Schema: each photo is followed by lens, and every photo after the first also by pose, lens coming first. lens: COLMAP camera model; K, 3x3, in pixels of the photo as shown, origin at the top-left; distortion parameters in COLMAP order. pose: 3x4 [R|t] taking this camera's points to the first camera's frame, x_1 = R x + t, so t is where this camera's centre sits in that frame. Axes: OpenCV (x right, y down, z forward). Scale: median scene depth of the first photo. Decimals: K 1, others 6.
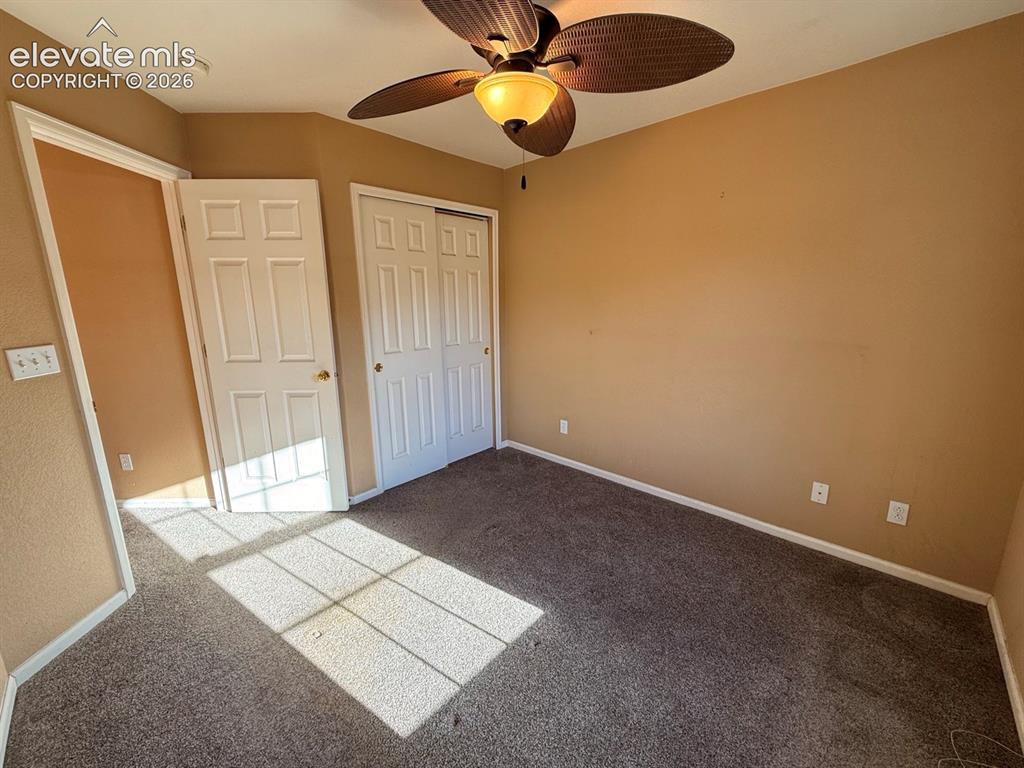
lens RADIAL K [[409.1, 0, 509.6], [0, 409.1, 381.0], [0, 0, 1]] dist [0.000617, 0.000304]
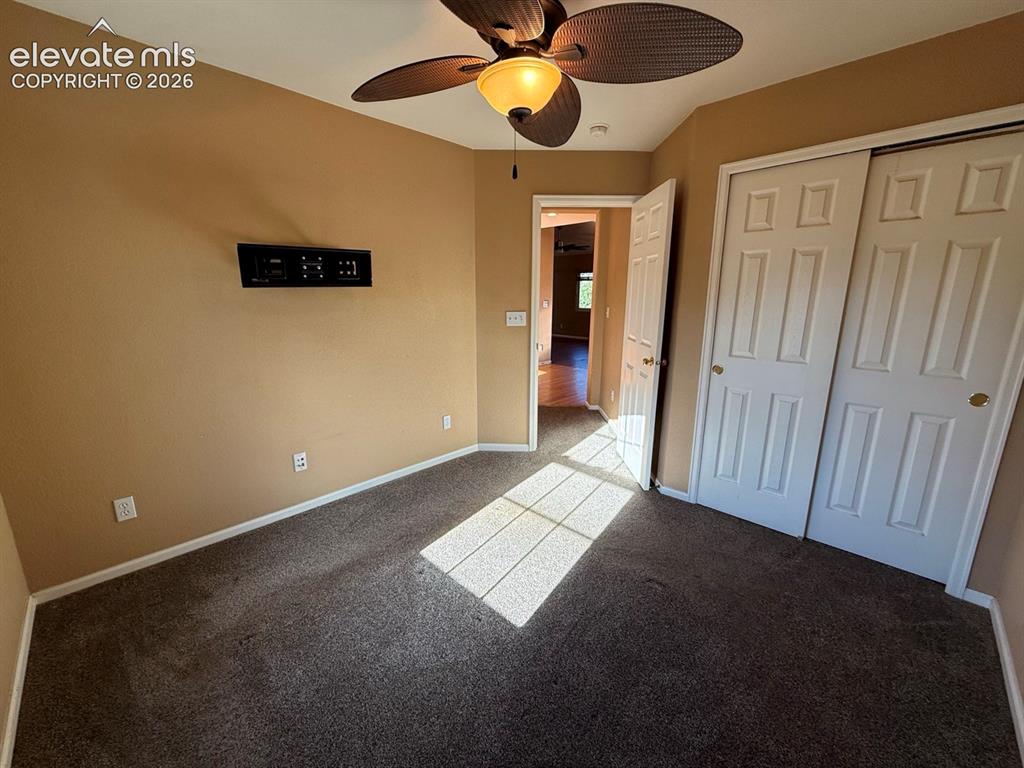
lens RADIAL K [[409.1, 0, 509.6], [0, 409.1, 383.7], [0, 0, 1]] dist [0.000617, 0.000304]
pose [[-0.012172, 0.228882, -0.973378, 0.698085], [-0.207842, 0.951610, 0.226362, -0.139695], [0.978087, 0.205064, 0.035988, 0.668106]]
